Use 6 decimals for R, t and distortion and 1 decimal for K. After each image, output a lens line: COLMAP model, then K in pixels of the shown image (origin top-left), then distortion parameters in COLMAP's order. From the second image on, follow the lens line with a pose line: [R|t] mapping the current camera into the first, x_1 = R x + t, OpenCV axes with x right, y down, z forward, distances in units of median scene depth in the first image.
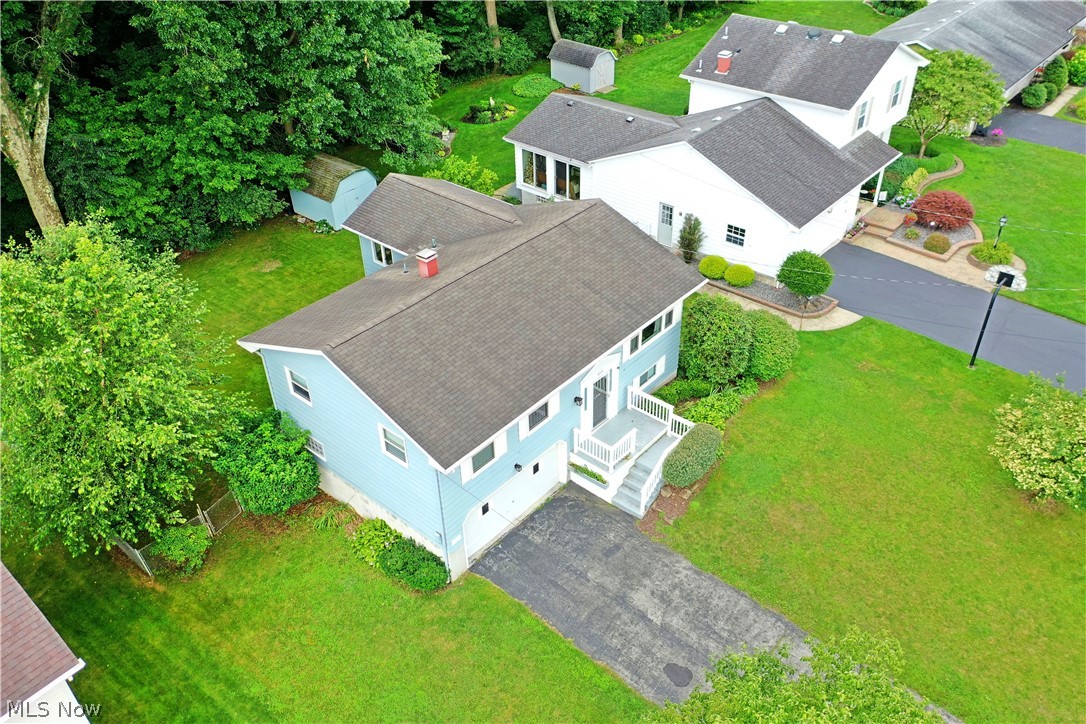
lens RADIAL K [[858.6, 0, 543.0], [0, 858.6, 362.0], [0, 0, 1]] dist [0.006171, 0.007410]
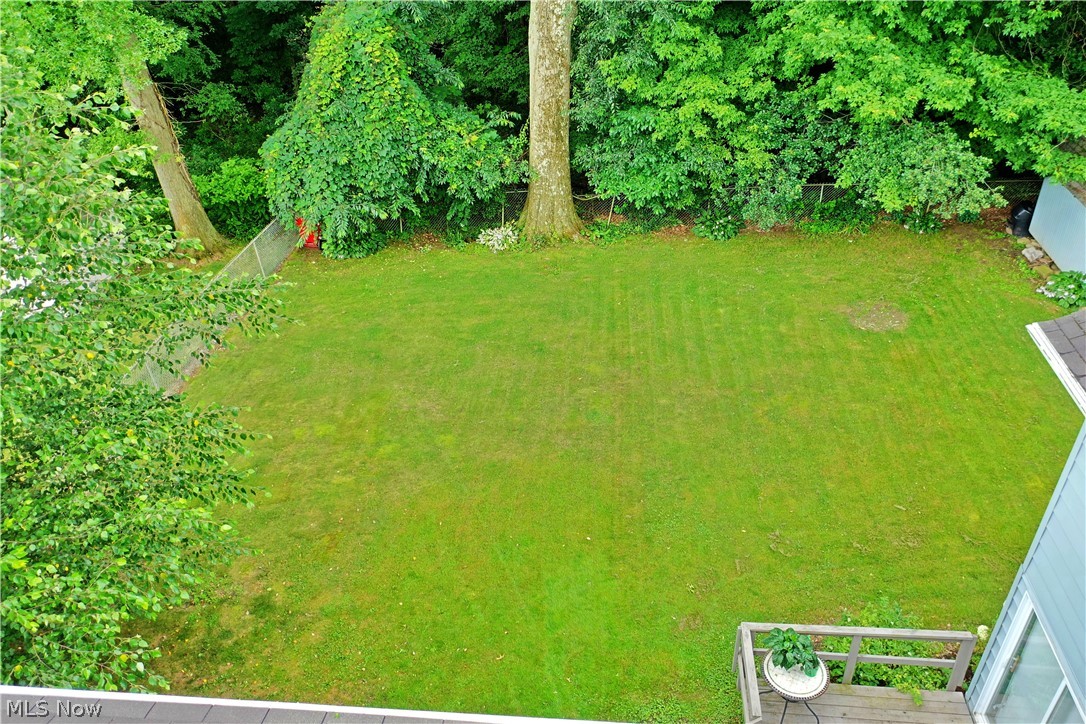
lens RADIAL K [[858.6, 0, 543.0], [0, 858.6, 362.0], [0, 0, 1]] dist [0.006171, 0.007410]
pose [[0.578214, 0.472340, -0.665255, -0.124134], [-0.452895, 0.864035, 0.219838, -0.114102], [0.678642, 0.174178, 0.713518, 0.600786]]
